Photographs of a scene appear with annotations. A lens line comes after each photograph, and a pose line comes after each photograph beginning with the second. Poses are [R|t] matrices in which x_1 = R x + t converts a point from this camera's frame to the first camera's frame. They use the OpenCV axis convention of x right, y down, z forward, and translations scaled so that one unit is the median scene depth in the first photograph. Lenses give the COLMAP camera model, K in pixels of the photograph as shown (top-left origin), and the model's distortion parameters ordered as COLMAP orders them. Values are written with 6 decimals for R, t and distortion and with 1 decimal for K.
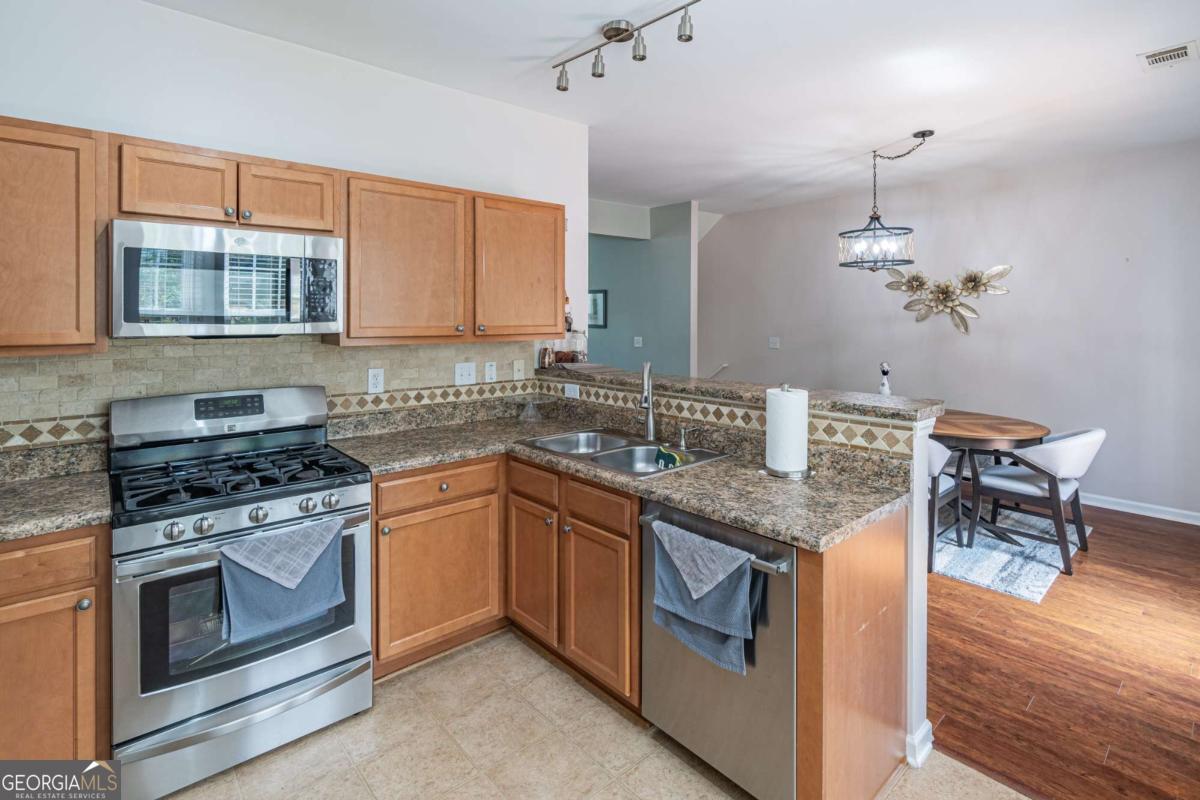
lens RADIAL K [[578.6, 0, 607.4], [0, 578.6, 319.1], [0, 0, 1]] dist [-0.010631, 0.001821]
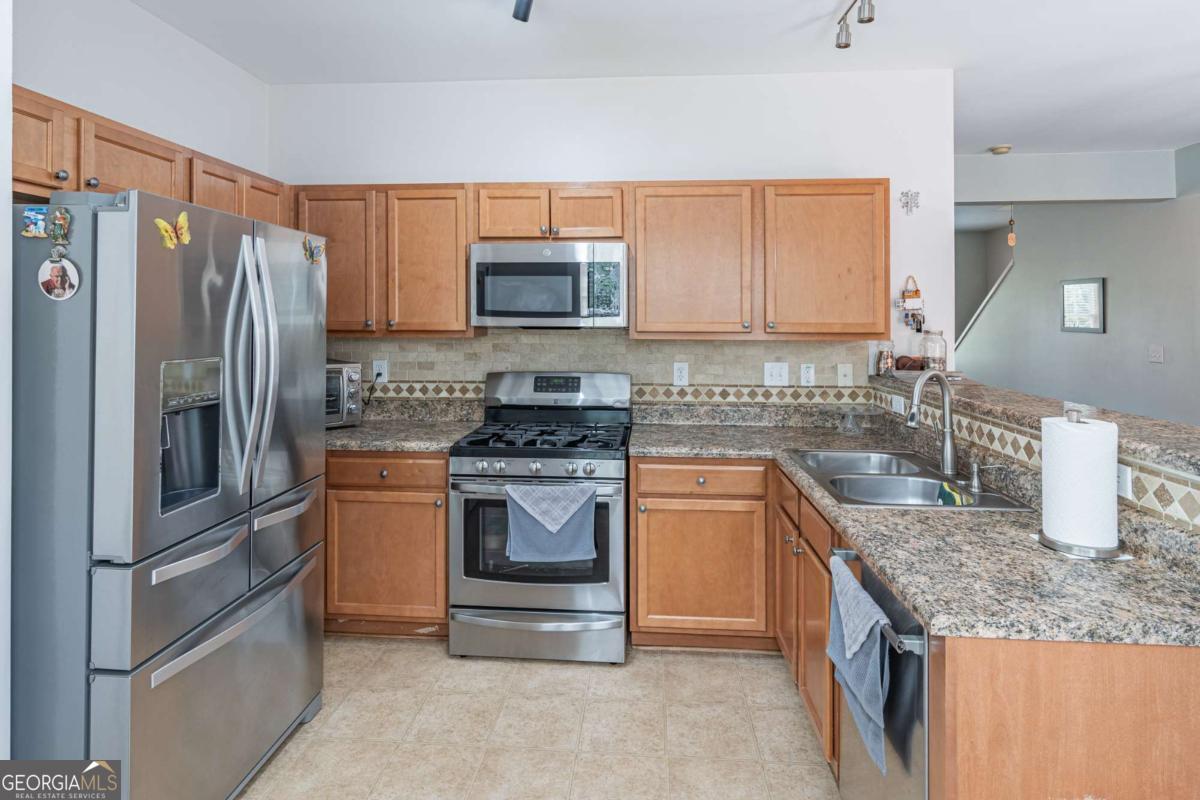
lens RADIAL K [[645.9, 0, 613.4], [0, 645.9, 324.1], [0, 0, 1]] dist [0.002753, -0.001207]
pose [[0.699550, 0.008653, -0.714531, 0.412151], [-0.006469, 0.999962, 0.005776, 0.011240], [0.714554, 0.000581, 0.699580, 0.099786]]
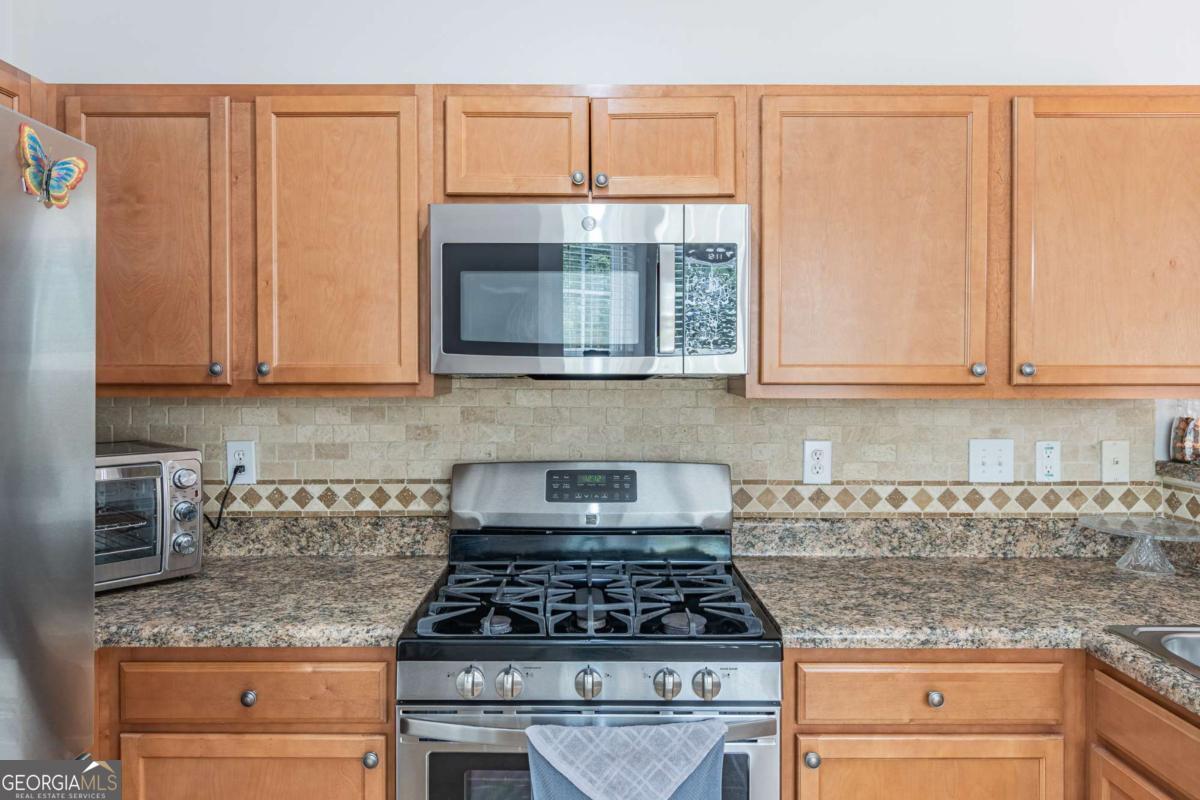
lens RADIAL K [[785.5, 0, 590.8], [0, 785.5, 374.1], [0, 0, 1]] dist [-0.003791, 0.006593]
pose [[0.745225, 0.006987, -0.666776, -0.062289], [-0.003711, 0.999973, 0.006331, 0.019203], [0.666803, -0.002243, 0.745231, 0.323110]]
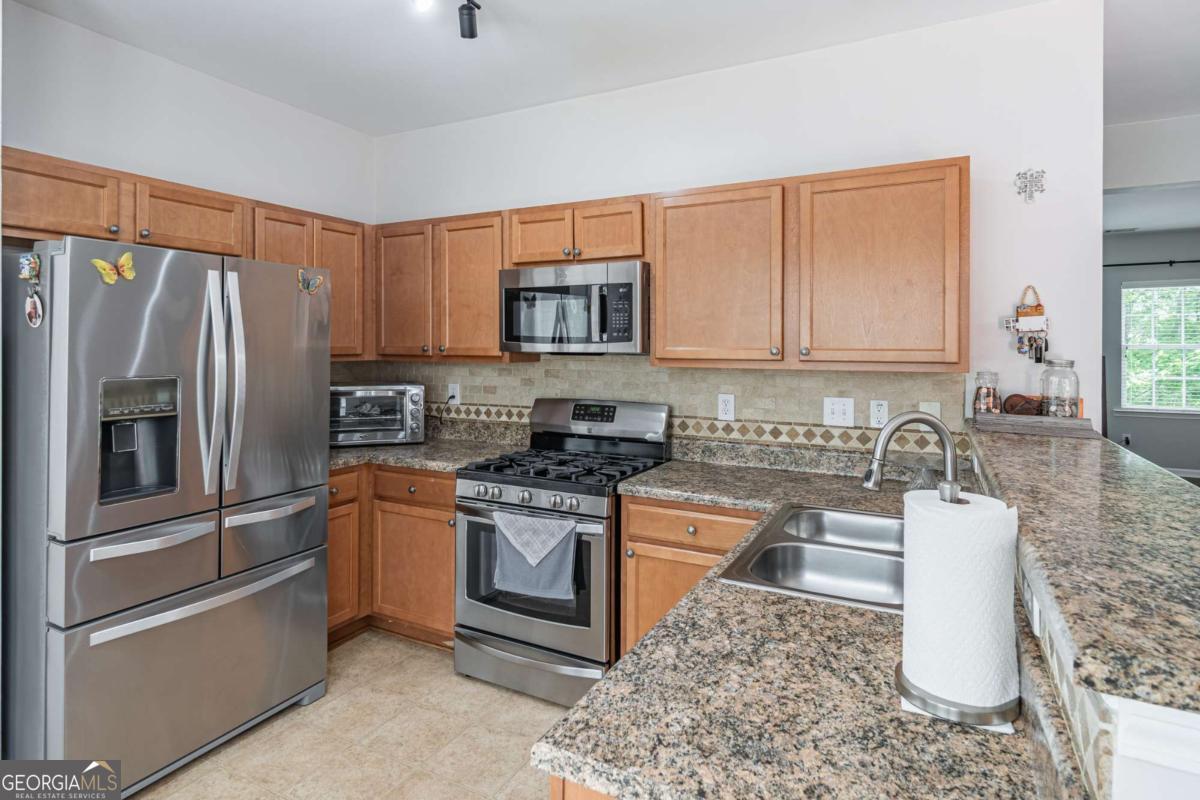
lens RADIAL K [[646.6, 0, 618.6], [0, 646.6, 355.2], [0, 0, 1]] dist [0.009979, -0.000276]
pose [[0.353639, 0.015293, -0.935257, 0.591553], [-0.008388, 0.999878, 0.013178, 0.012752], [0.935345, 0.003185, 0.353724, 0.543884]]
